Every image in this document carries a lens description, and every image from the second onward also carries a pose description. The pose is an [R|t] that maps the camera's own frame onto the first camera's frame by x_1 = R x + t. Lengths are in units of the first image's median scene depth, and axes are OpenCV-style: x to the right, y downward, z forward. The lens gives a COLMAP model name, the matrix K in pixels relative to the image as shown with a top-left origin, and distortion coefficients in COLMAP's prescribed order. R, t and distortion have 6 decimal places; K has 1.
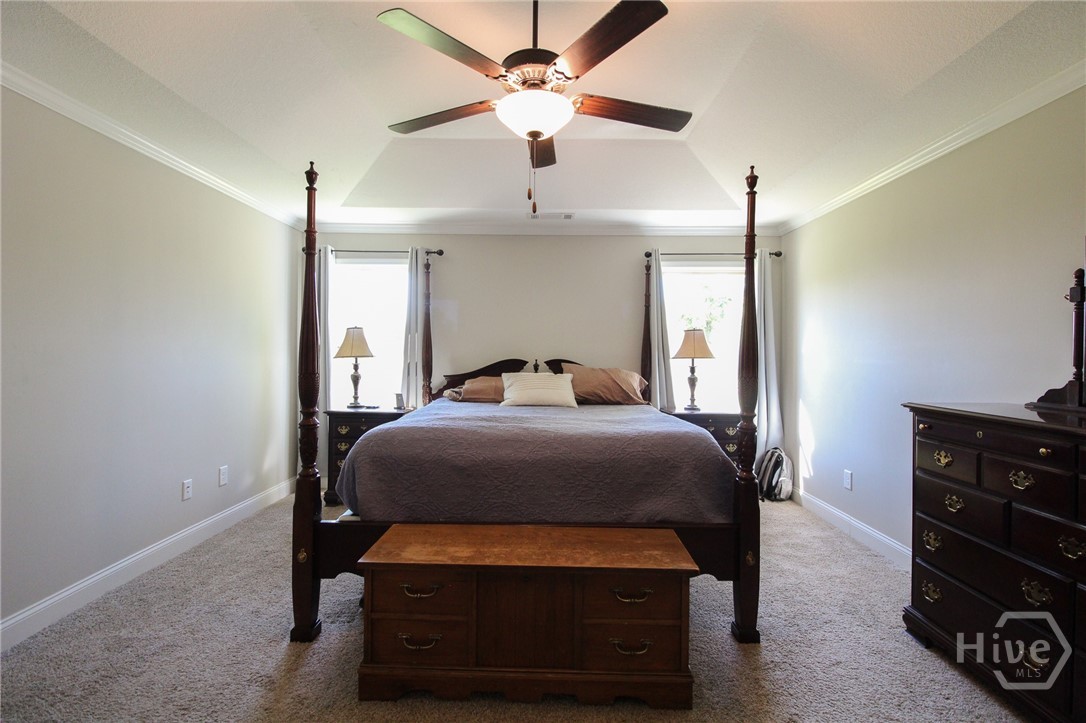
lens RADIAL K [[502.5, 0, 543.7], [0, 502.5, 357.3], [0, 0, 1]] dist [-0.004149, -0.009929]
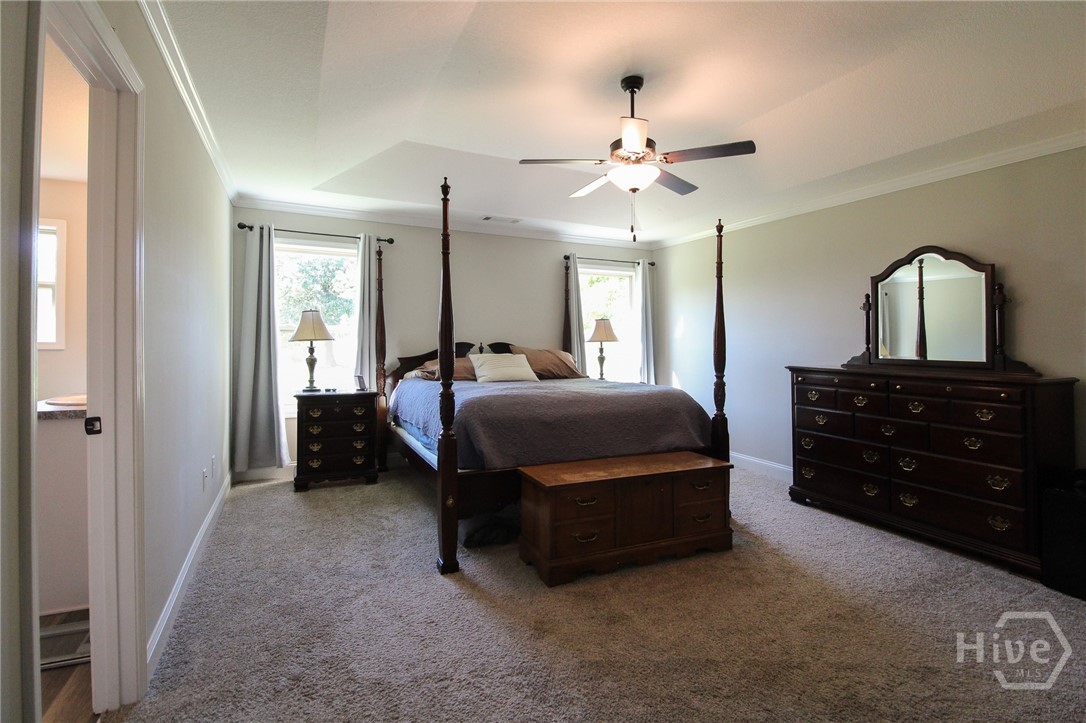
lens RADIAL K [[502.5, 0, 557.7], [0, 502.5, 333.4], [0, 0, 1]] dist [-0.004149, -0.009929]
pose [[0.899945, 0.007348, 0.435941, -0.368734], [0.001203, 0.999812, -0.019336, 0.005835], [-0.436001, 0.017925, 0.899768, -0.101601]]
